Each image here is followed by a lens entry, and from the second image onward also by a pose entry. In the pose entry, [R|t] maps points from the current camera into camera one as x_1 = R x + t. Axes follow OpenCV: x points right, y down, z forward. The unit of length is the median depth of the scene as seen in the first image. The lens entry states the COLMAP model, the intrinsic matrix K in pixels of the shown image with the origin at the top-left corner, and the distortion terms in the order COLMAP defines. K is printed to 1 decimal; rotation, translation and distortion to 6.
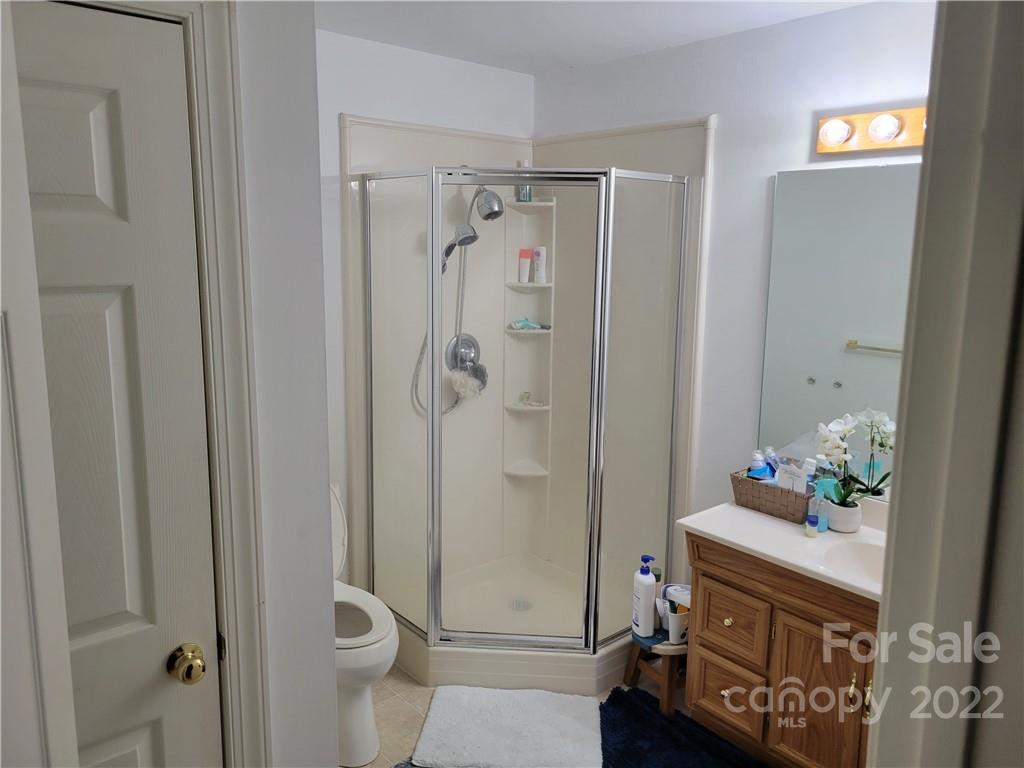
lens RADIAL K [[767.3, 0, 516.1], [0, 767.3, 381.3], [0, 0, 1]] dist [0.041038, -0.011399]
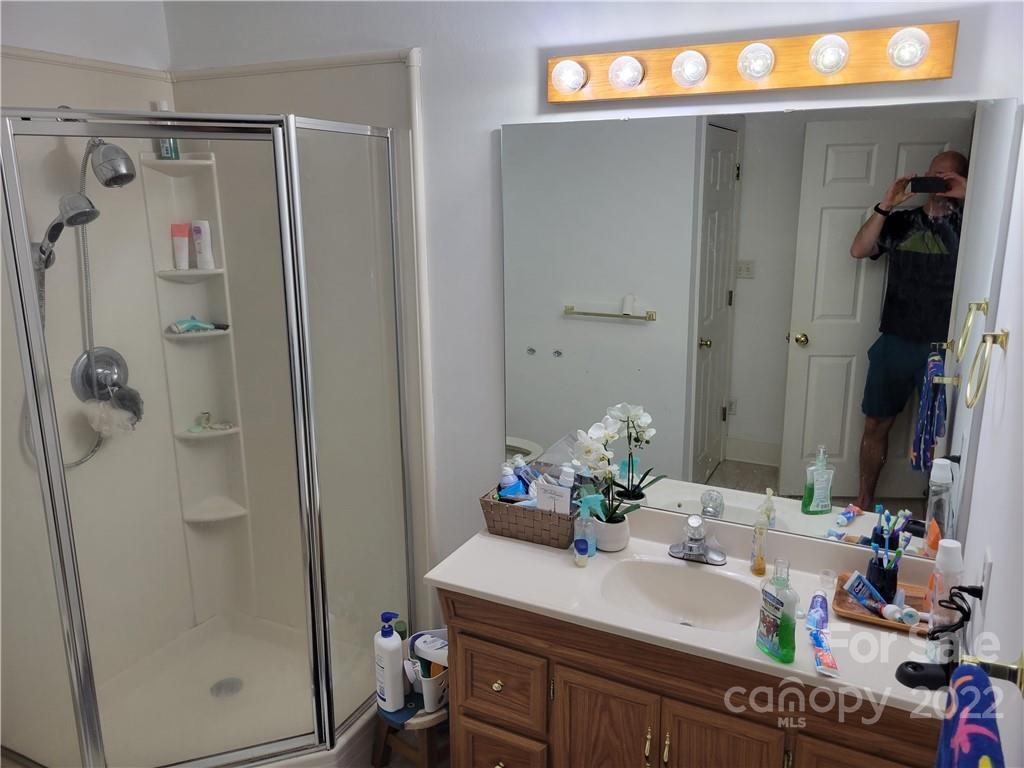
lens RADIAL K [[767.3, 0, 509.7], [0, 767.3, 374.8], [0, 0, 1]] dist [0.041038, -0.011399]
pose [[0.924650, -0.108166, 0.365134, 0.022371], [0.088904, 0.993632, 0.069215, -0.061457], [-0.370296, -0.031537, 0.928378, 0.223642]]
